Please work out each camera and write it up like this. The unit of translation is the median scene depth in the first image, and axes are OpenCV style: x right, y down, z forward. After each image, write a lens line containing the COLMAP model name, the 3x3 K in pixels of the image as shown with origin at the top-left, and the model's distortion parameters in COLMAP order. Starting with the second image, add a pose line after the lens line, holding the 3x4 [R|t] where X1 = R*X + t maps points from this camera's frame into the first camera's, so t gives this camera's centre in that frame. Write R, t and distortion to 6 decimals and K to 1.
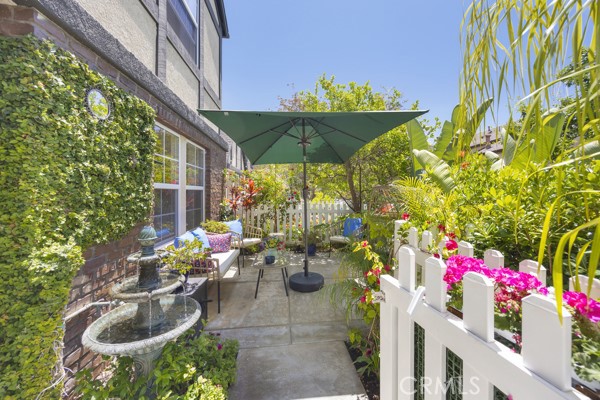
lens RADIAL K [[227.4, 0, 300.2], [0, 227.4, 193.7], [0, 0, 1]] dist [-0.000152, 0.000044]
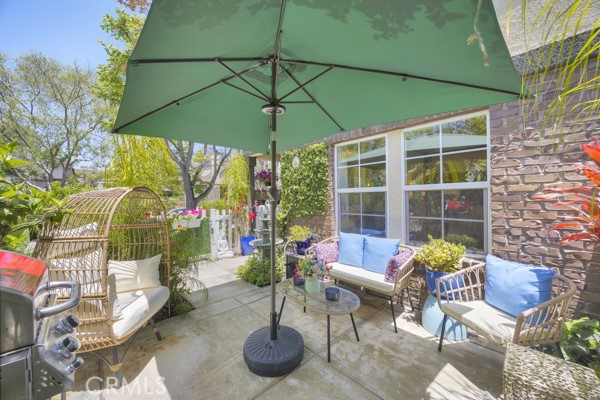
lens RADIAL K [[227.4, 0, 302.3], [0, 227.4, 200.7], [0, 0, 1]] dist [-0.000152, 0.000044]
pose [[-0.774003, 0.015787, -0.632984, 0.635686], [0.011236, 0.999874, 0.011199, 0.008140], [0.633082, 0.001556, -0.774083, 2.855236]]
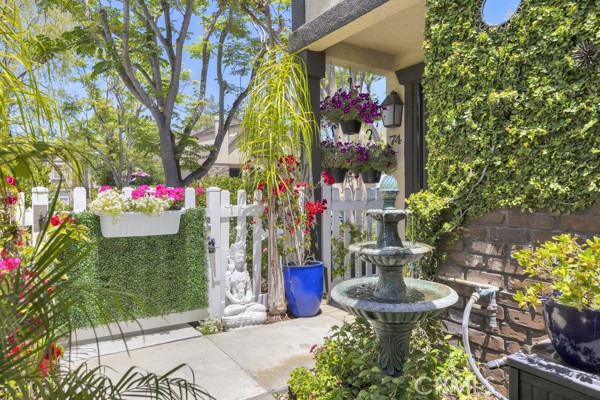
lens RADIAL K [[394.5, 0, 299.0], [0, 394.5, 196.8], [0, 0, 1]] dist [0.042084, 0.001064]
pose [[-0.871100, 0.004459, -0.491086, 0.235798], [0.000525, 0.999967, 0.008150, 0.170901], [0.491106, 0.006842, -0.871073, 1.669654]]
